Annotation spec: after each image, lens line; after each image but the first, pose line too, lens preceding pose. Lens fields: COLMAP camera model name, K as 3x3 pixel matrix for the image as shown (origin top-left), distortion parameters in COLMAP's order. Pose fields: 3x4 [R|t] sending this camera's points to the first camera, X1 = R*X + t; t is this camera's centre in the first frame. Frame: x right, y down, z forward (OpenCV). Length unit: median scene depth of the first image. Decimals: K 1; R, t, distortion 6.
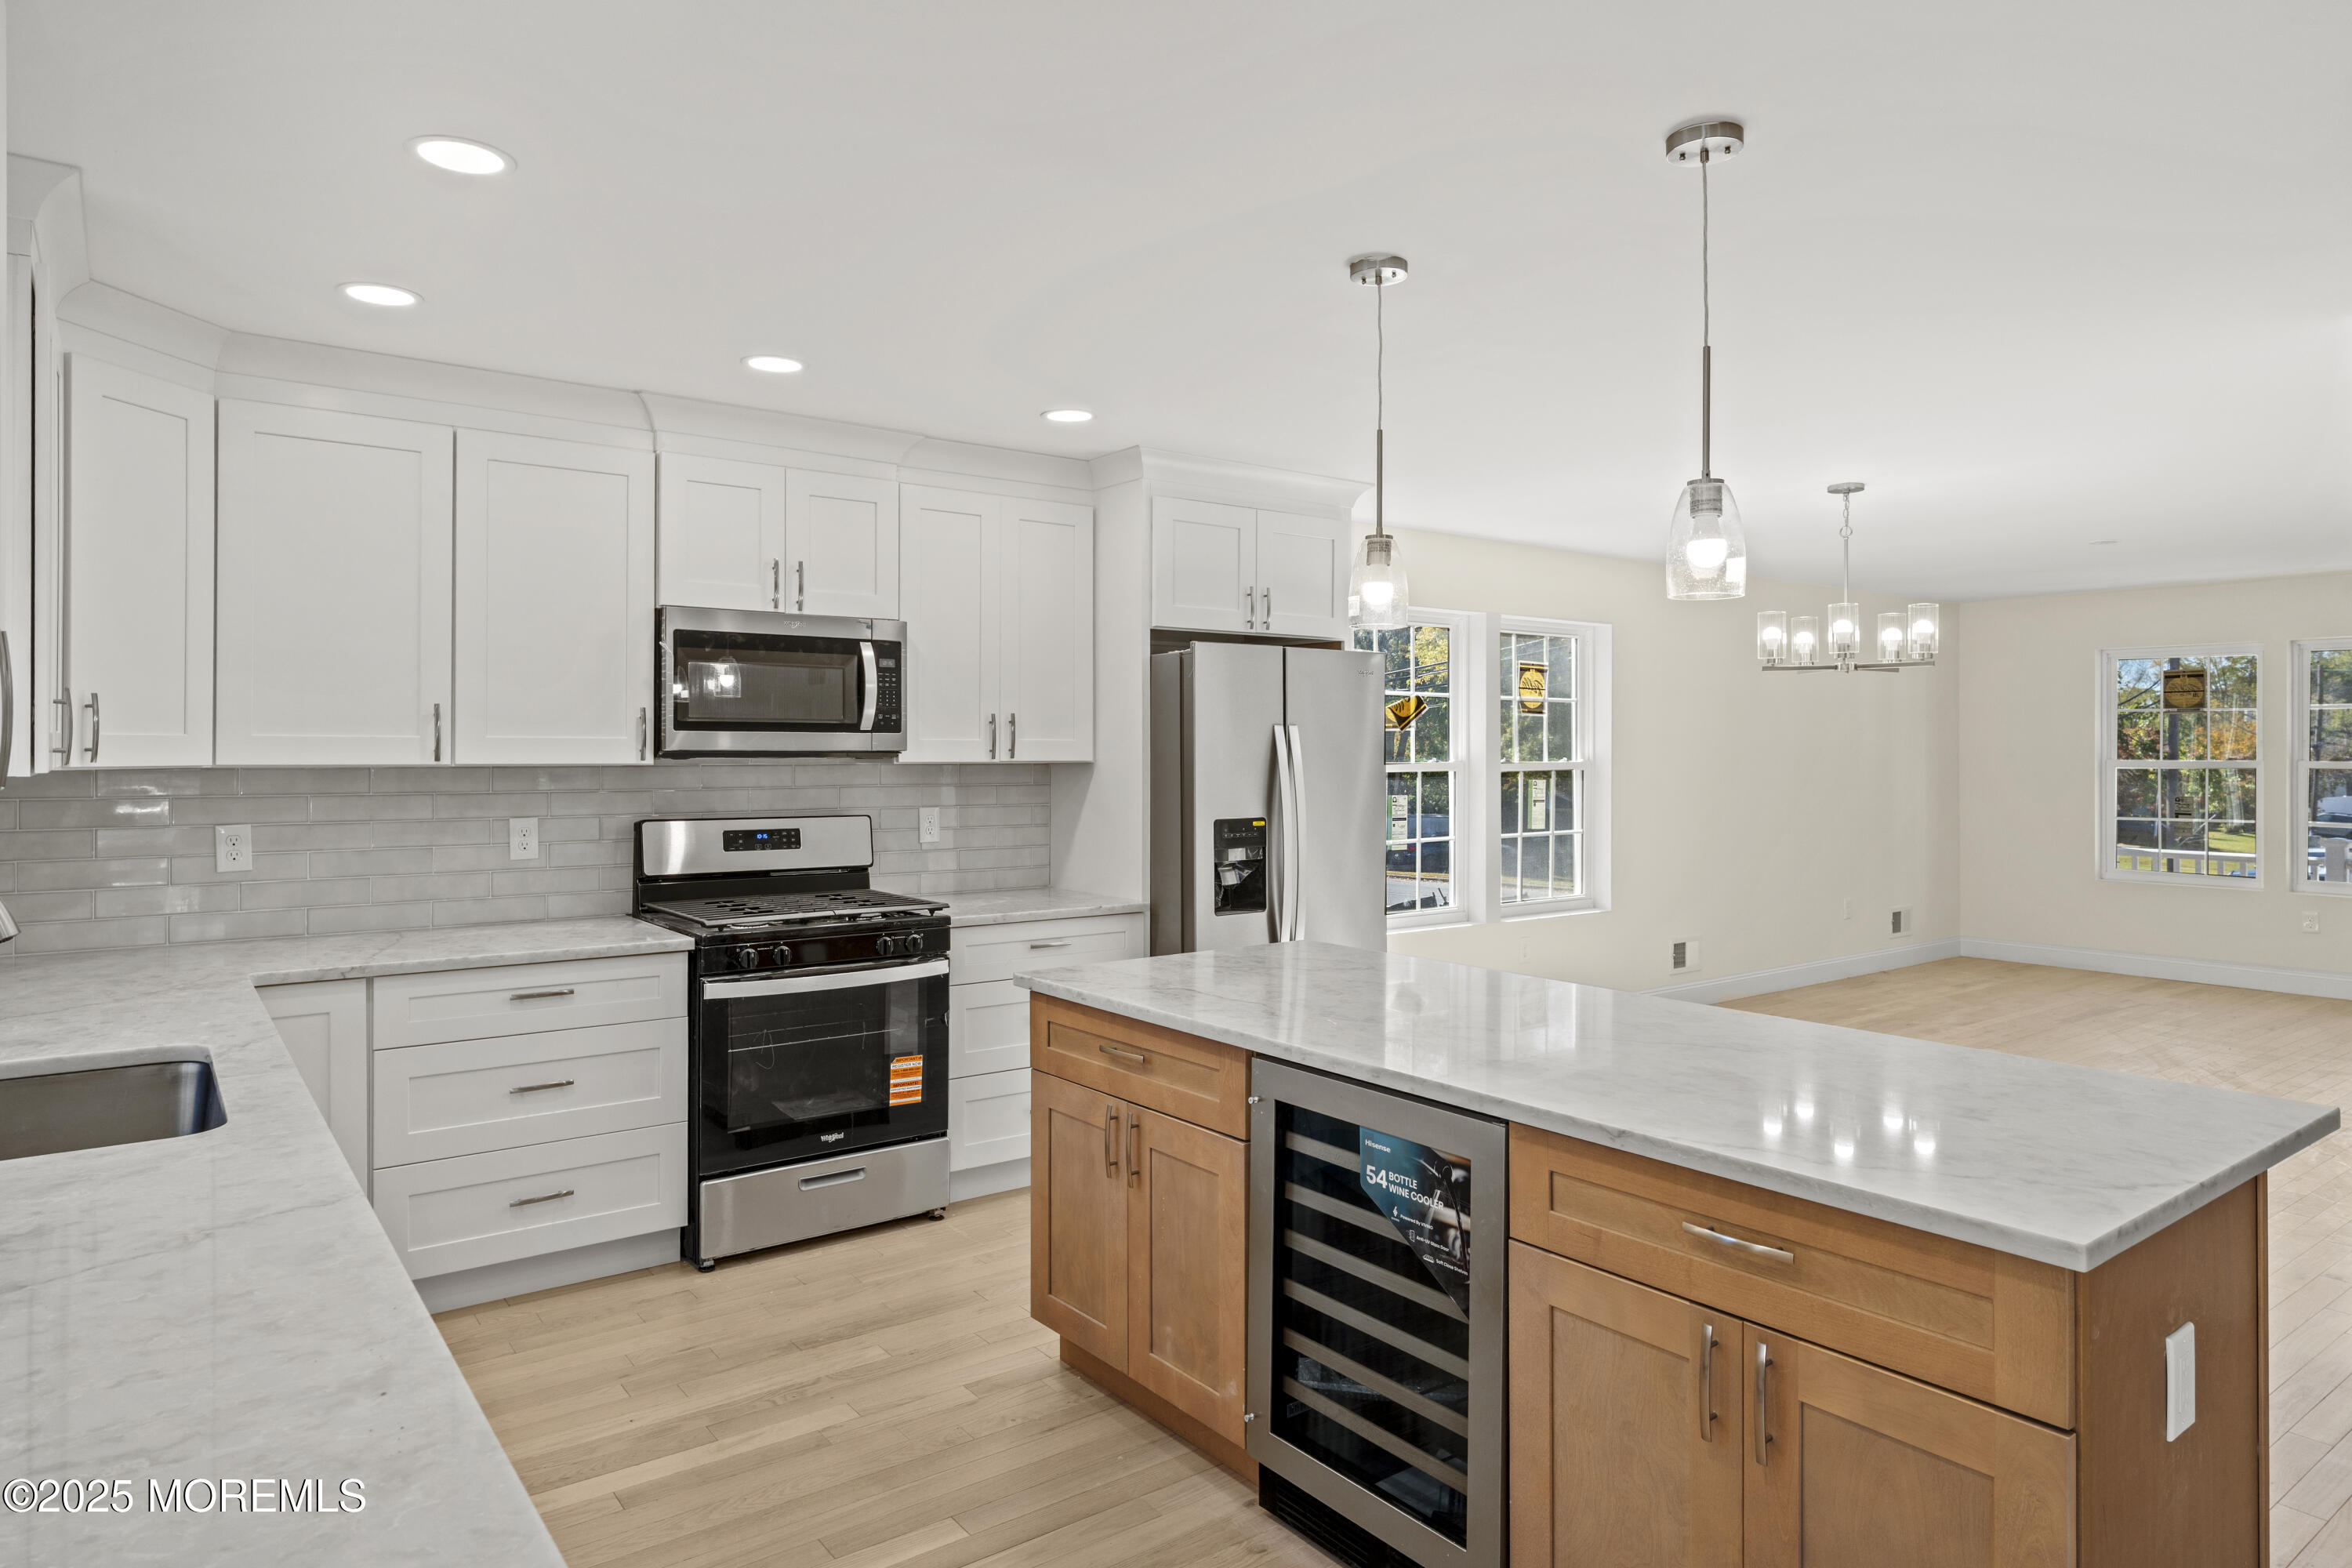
lens RADIAL K [[1392.6, 0, 1170.3], [0, 1392.6, 744.8], [0, 0, 1]] dist [-0.003956, 0.000158]
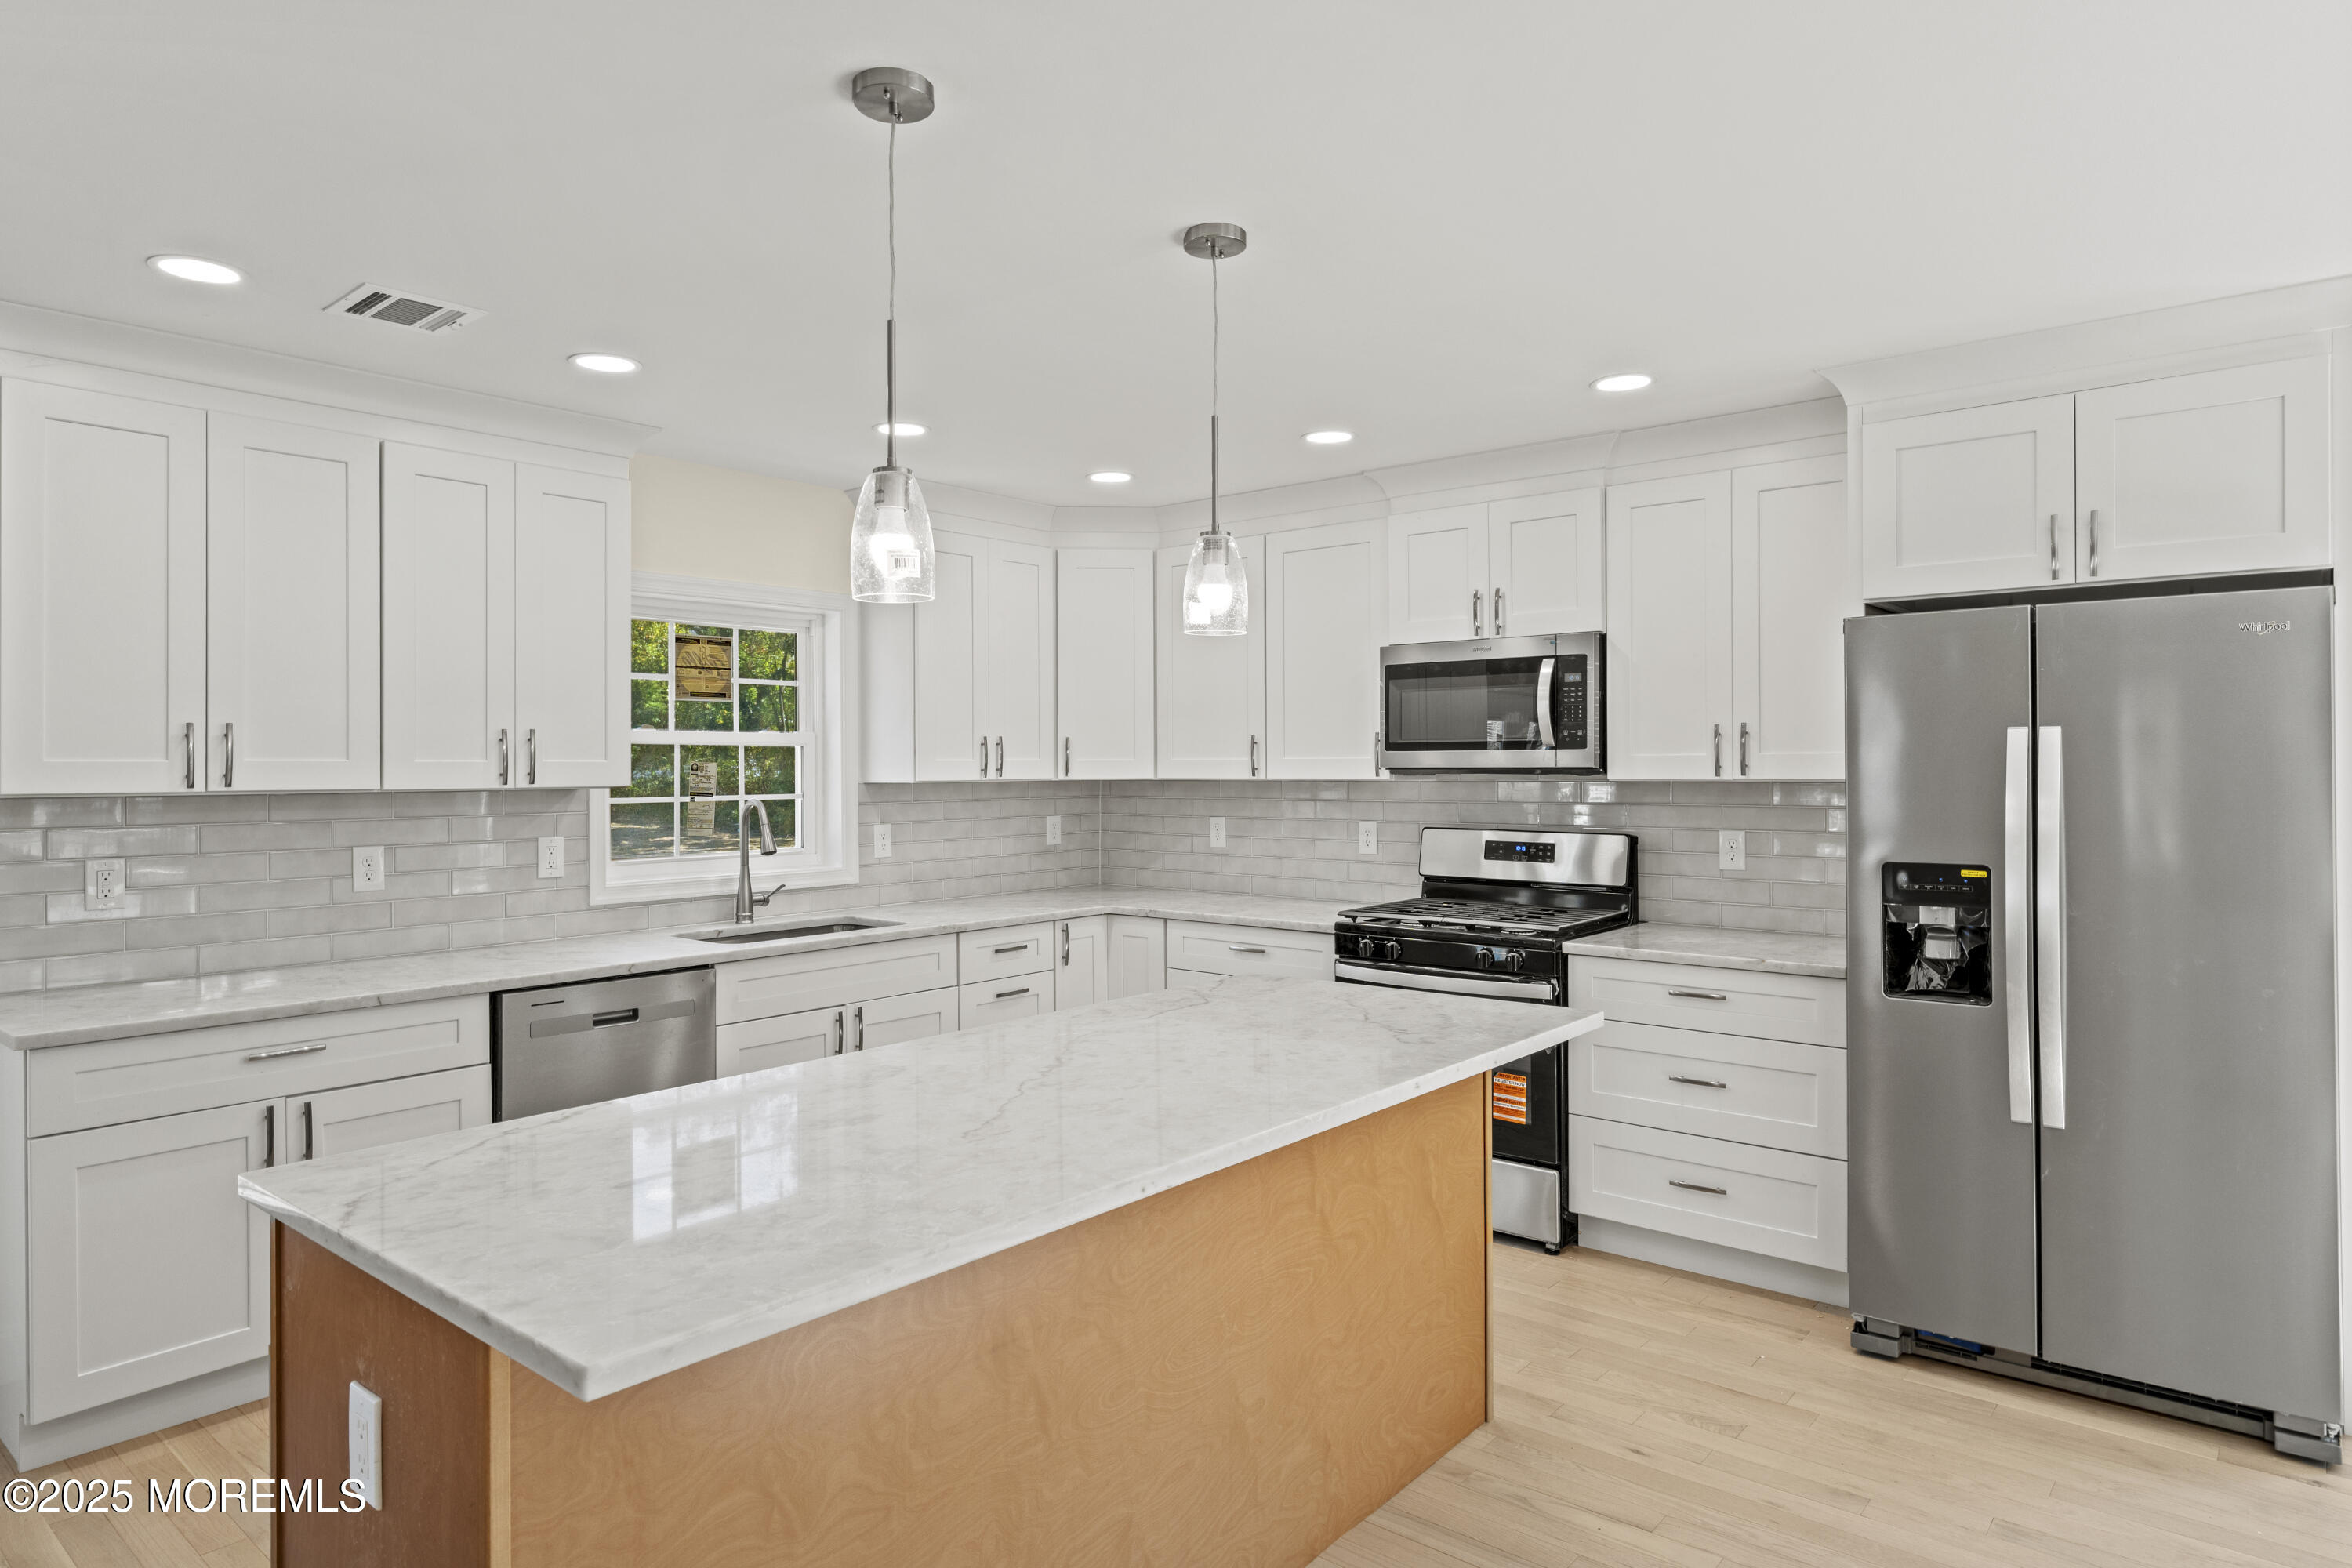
lens RADIAL K [[1350.2, 0, 1179.9], [0, 1350.2, 761.1], [0, 0, 1]] dist [-0.001867, 0.000029]
pose [[0.237674, -0.007372, -0.971317, 0.702710], [0.008463, 0.999949, -0.005518, 0.002952], [0.971308, -0.006909, 0.237725, 0.546097]]
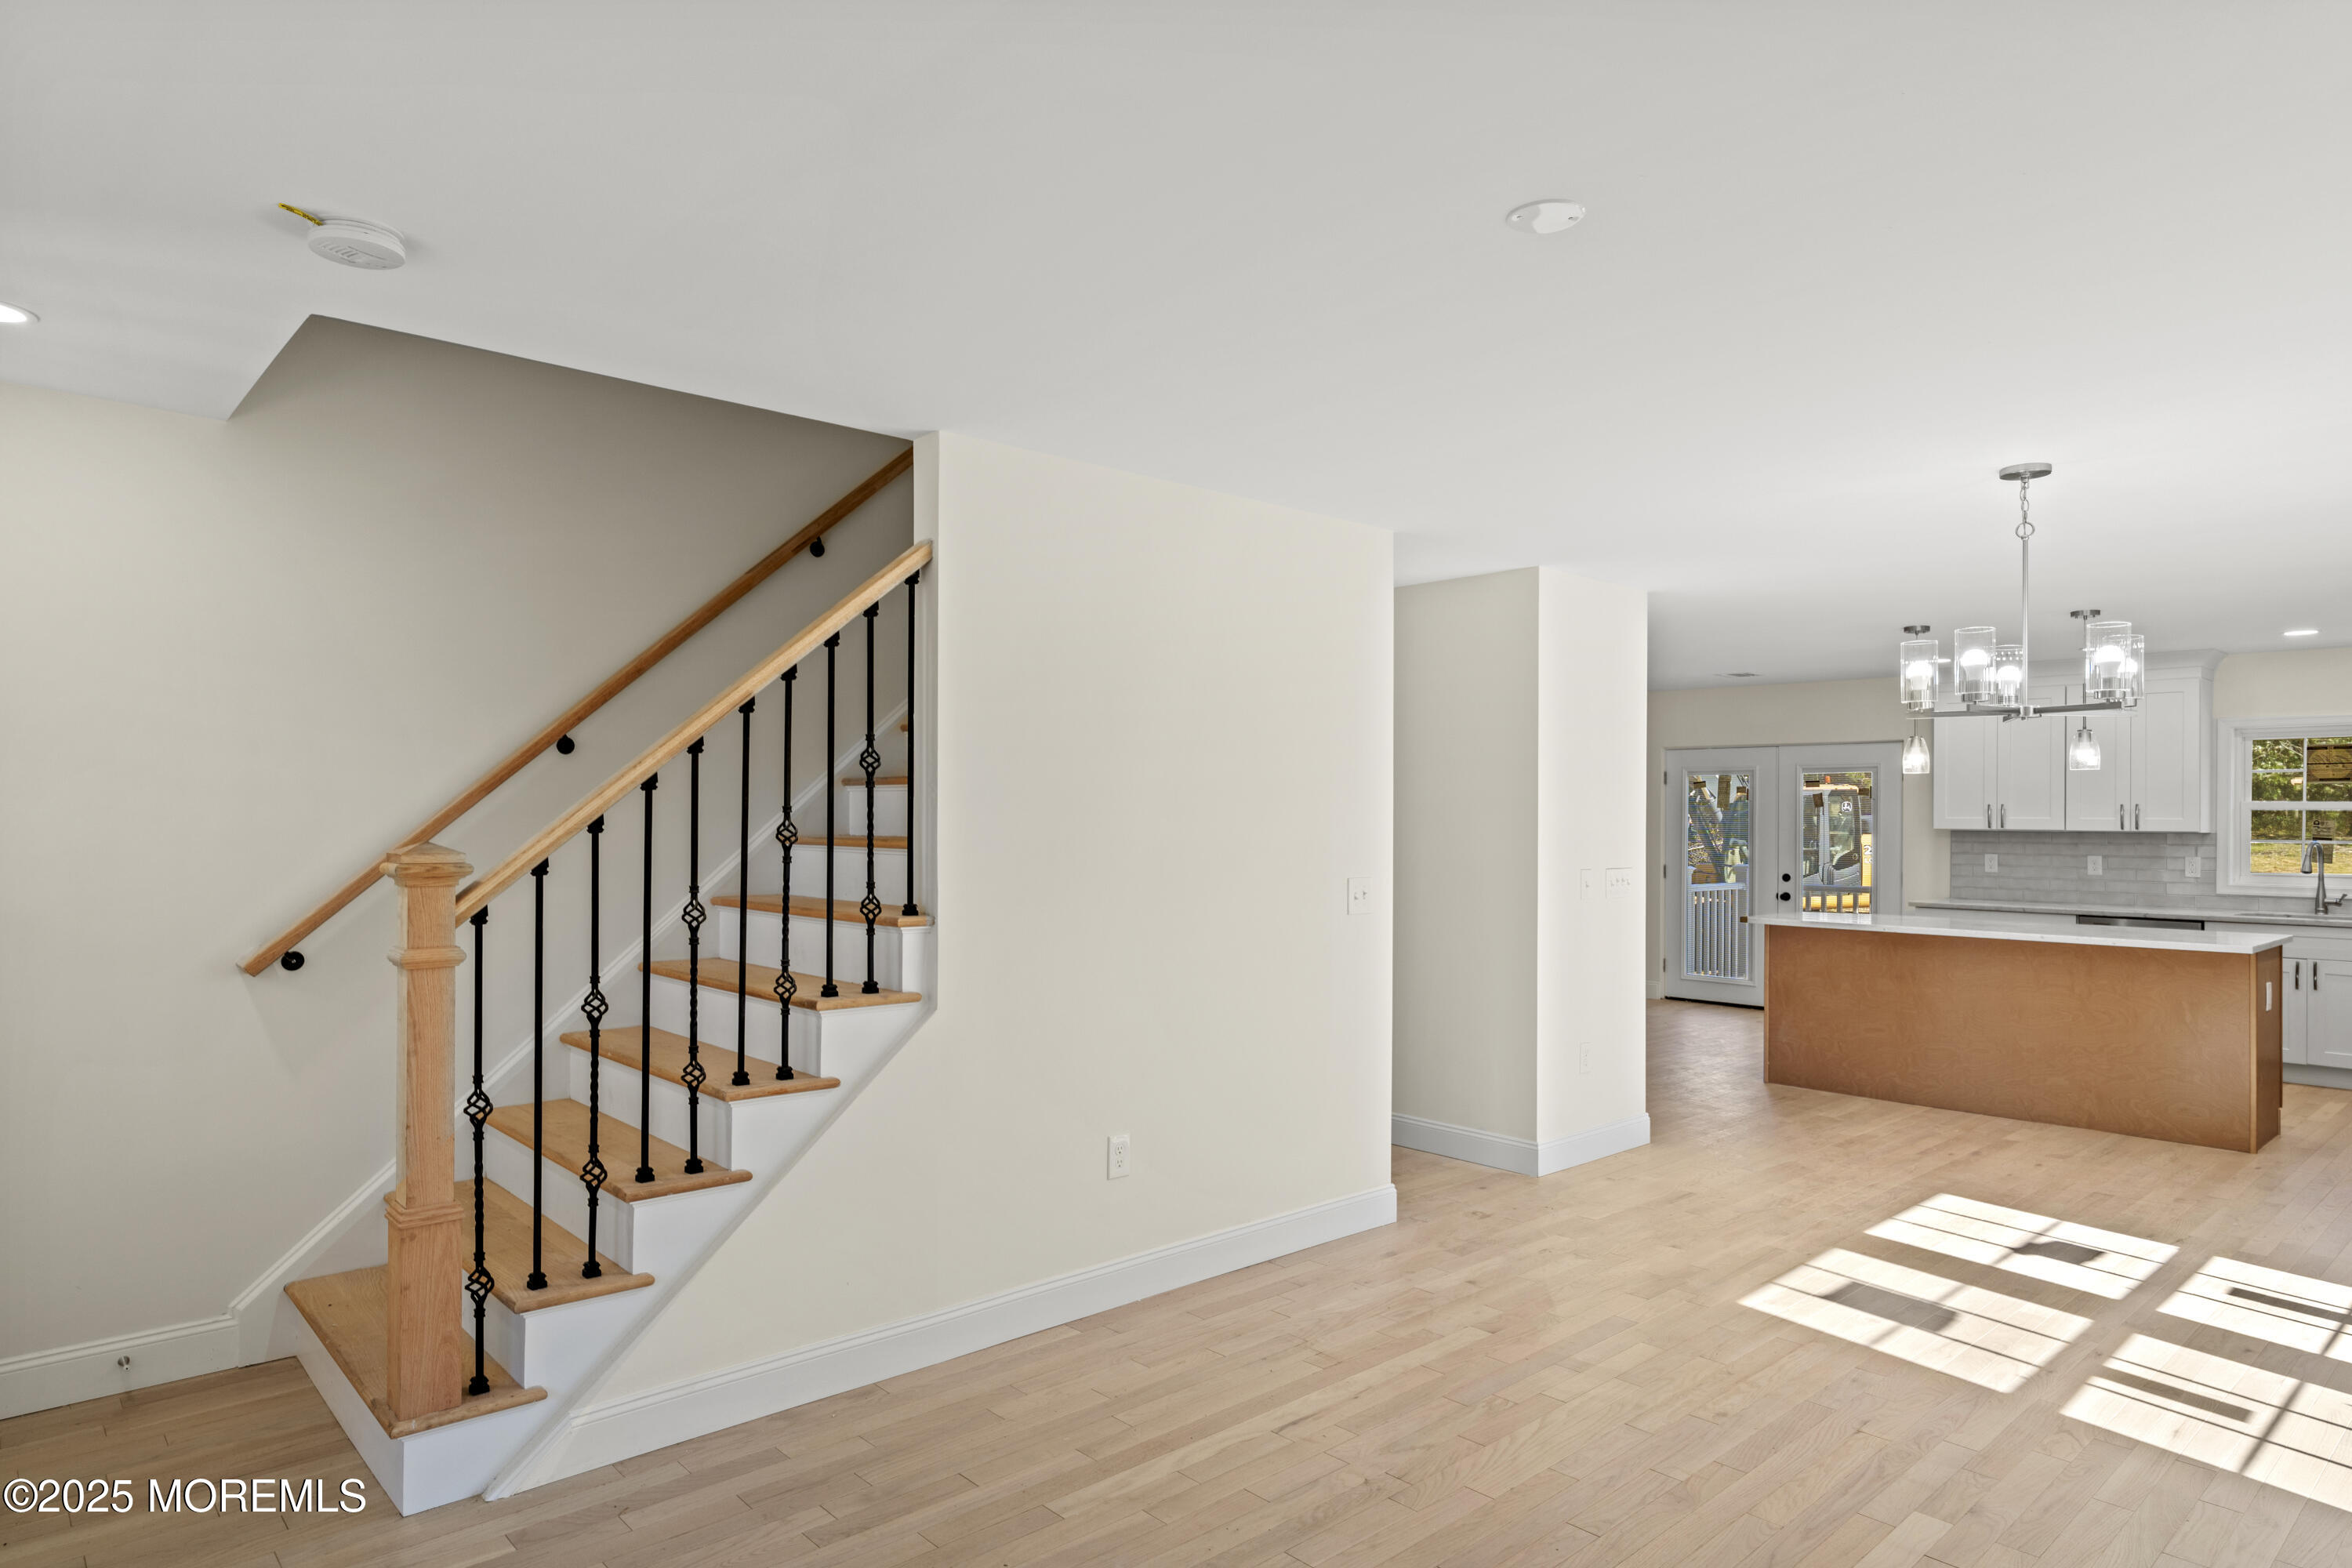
lens RADIAL K [[1370.7, 0, 1175.7], [0, 1370.7, 796.2], [0, 0, 1]] dist [-0.003679, 0.000267]
pose [[-0.994143, -0.008170, -0.107765, 1.544982], [-0.006520, 0.999856, -0.015655, 0.000942], [0.107877, -0.014861, -0.994053, 2.744253]]
